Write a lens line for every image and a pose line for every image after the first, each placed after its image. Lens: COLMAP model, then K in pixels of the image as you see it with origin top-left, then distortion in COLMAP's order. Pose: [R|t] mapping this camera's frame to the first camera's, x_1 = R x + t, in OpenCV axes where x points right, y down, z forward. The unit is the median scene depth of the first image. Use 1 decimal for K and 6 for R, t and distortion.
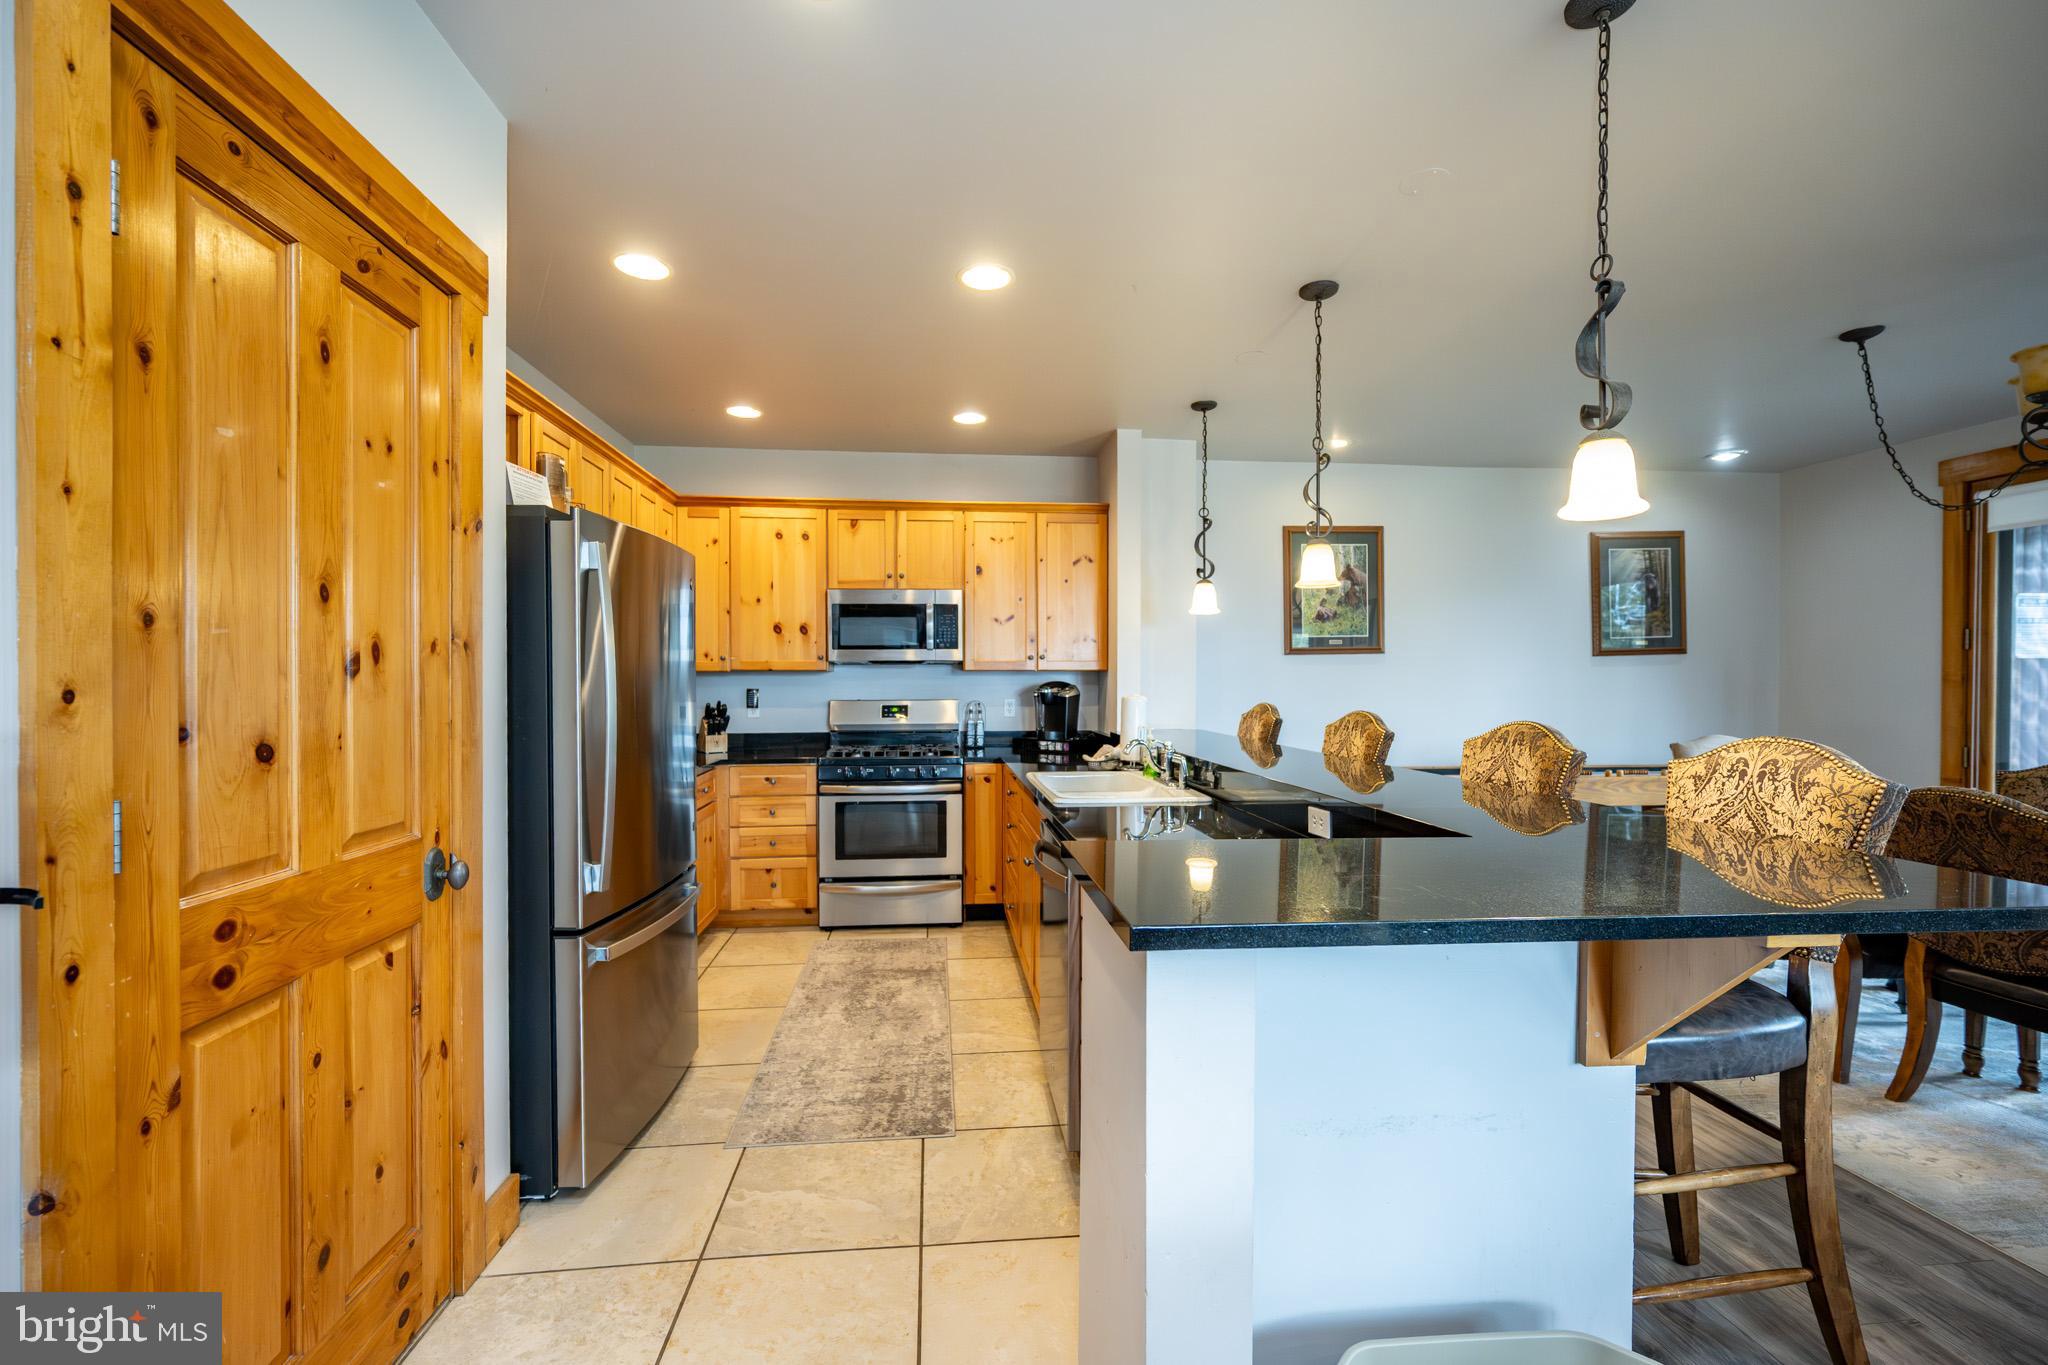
lens RADIAL K [[835.9, 0, 1013.7], [0, 835.9, 689.6], [0, 0, 1]] dist [-0.000850, -0.000126]
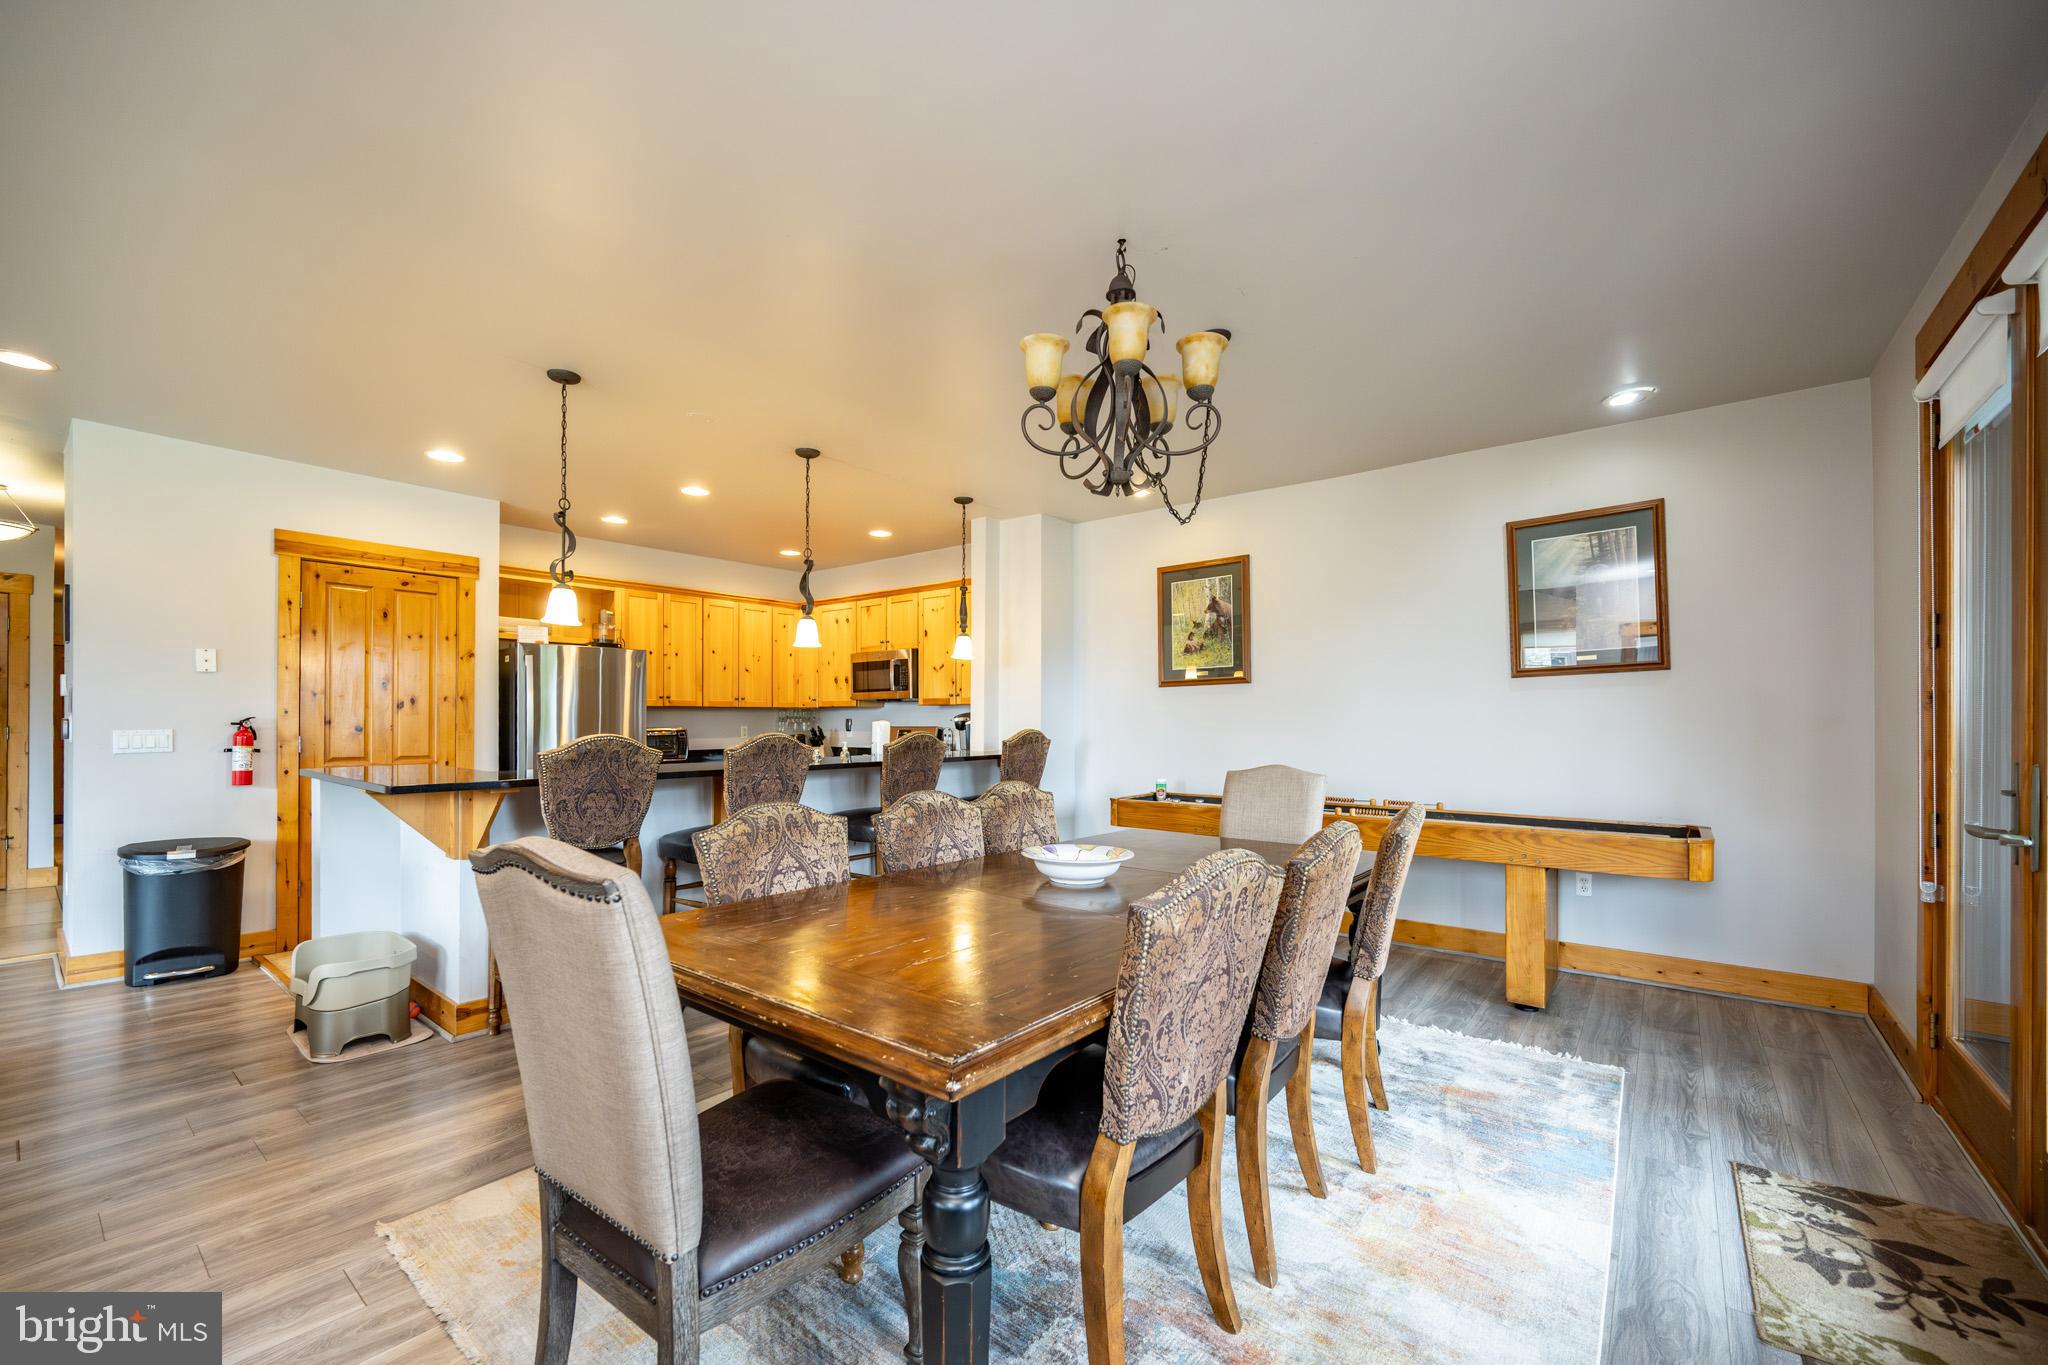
lens RADIAL K [[835.9, 0, 1013.7], [0, 835.9, 689.6], [0, 0, 1]] dist [-0.000850, -0.000126]
pose [[0.700275, -0.024184, -0.713464, 1.070180], [-0.009950, 0.998998, -0.043628, 0.010152], [0.713804, 0.037650, 0.699333, 0.137671]]
